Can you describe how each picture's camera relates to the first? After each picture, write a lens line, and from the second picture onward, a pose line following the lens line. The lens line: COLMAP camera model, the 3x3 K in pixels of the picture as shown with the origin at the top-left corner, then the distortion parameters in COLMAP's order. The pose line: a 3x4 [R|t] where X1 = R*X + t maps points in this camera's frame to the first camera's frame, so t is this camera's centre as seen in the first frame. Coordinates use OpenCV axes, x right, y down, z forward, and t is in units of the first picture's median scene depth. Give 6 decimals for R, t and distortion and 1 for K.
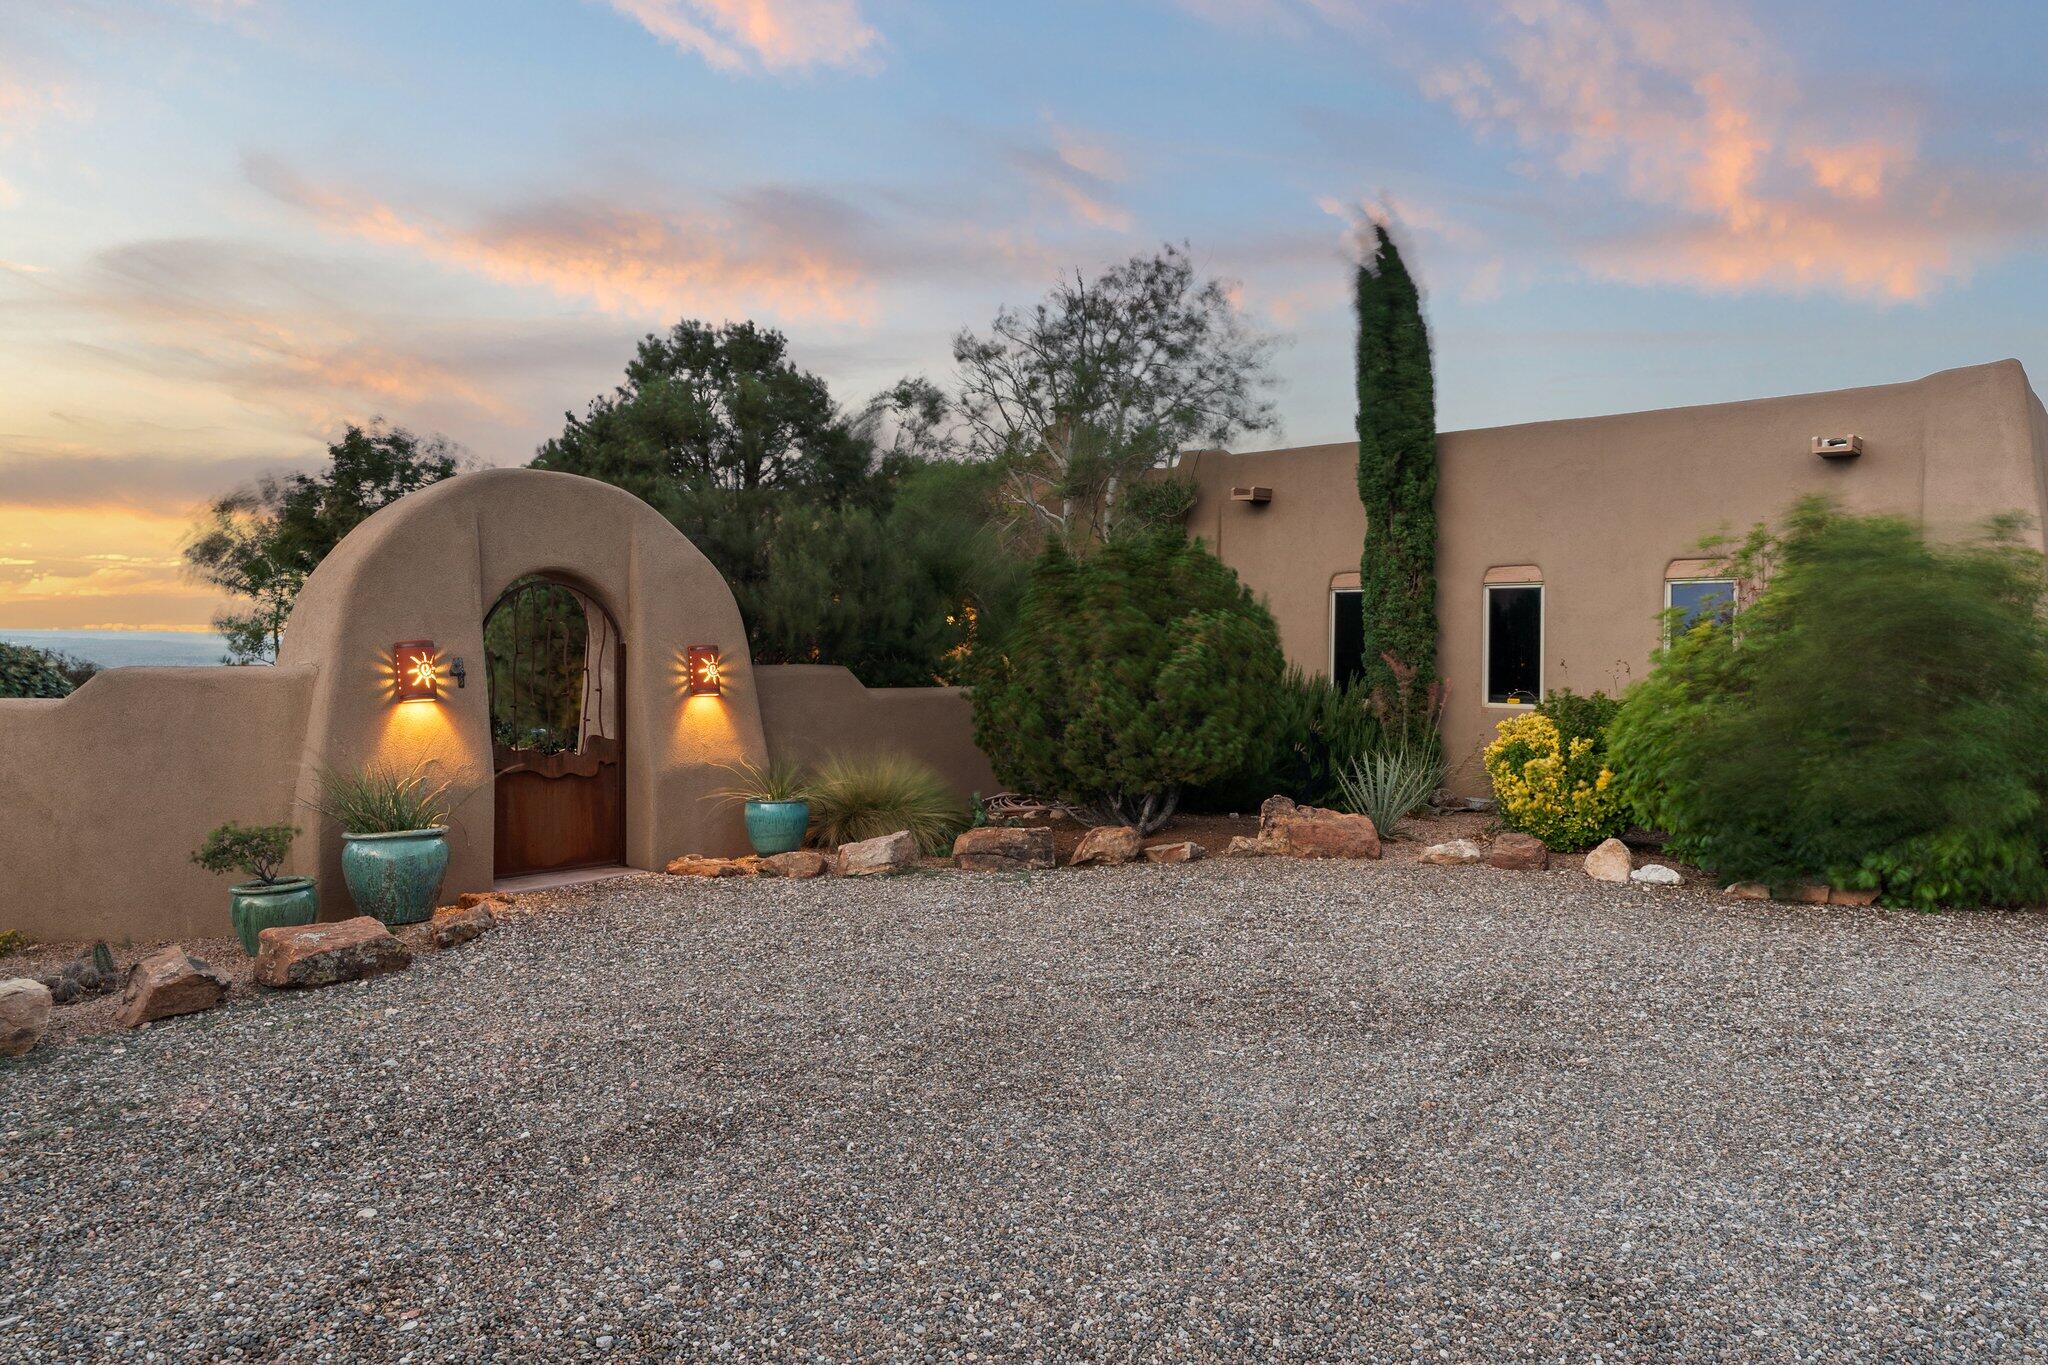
lens RADIAL K [[1352.0, 0, 1024.0], [0, 1352.0, 682.5], [0, 0, 1]] dist [-0.000044, -0.000035]
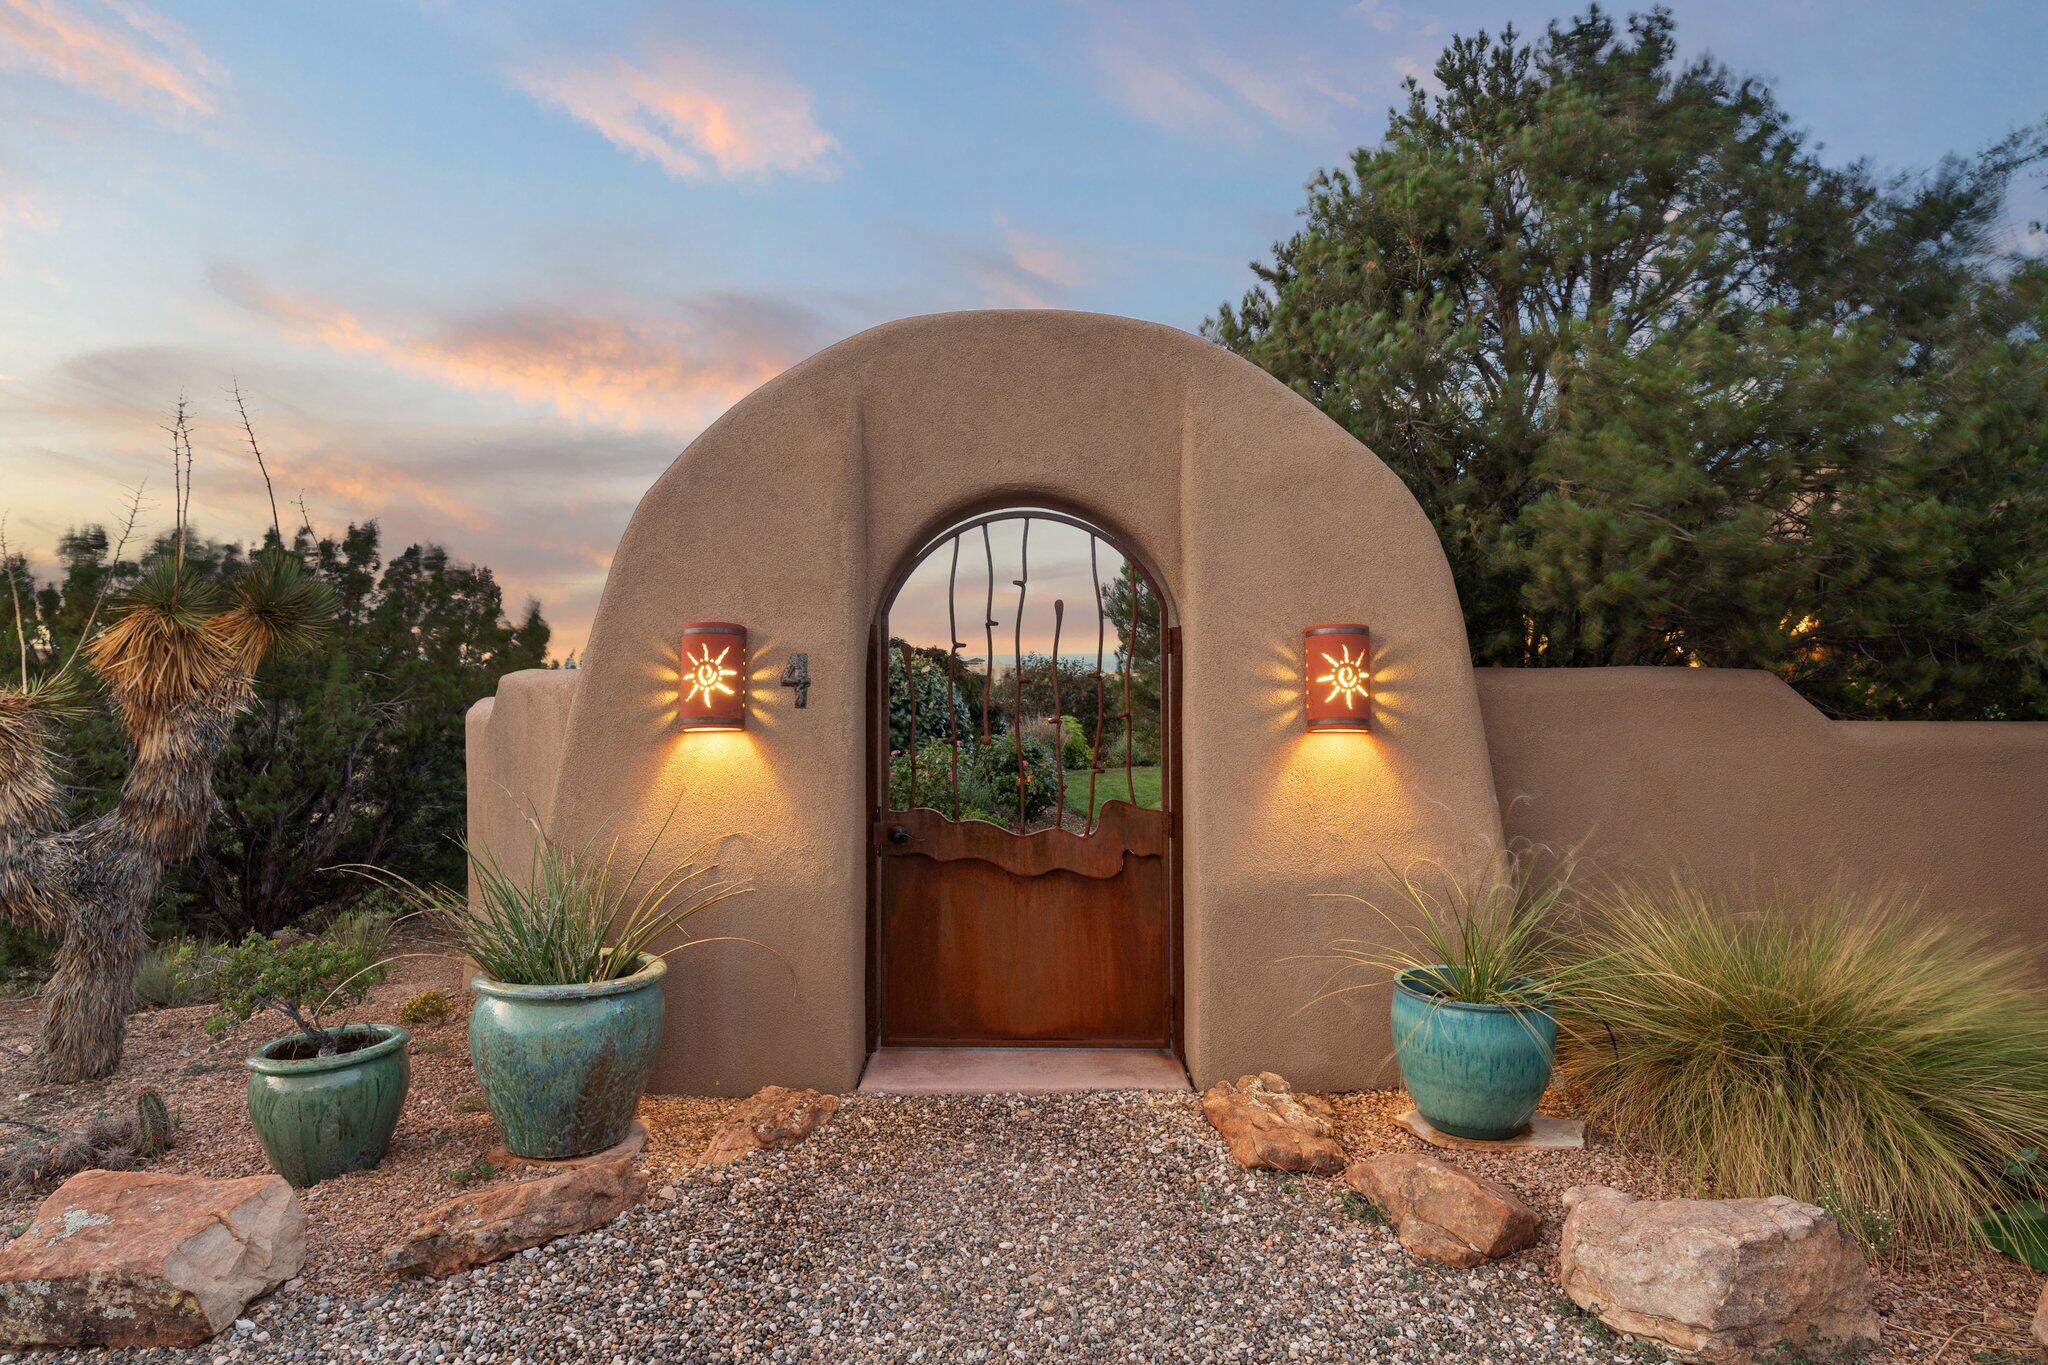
lens RADIAL K [[1176.7, 0, 1024.0], [0, 1176.7, 682.5], [0, 0, 1]] dist [0.000398, 0.000633]
pose [[0.618326, 0.004535, -0.785908, 0.020887], [-0.010910, 0.999937, -0.002813, -0.005334], [0.785846, 0.010314, 0.618337, 0.680431]]
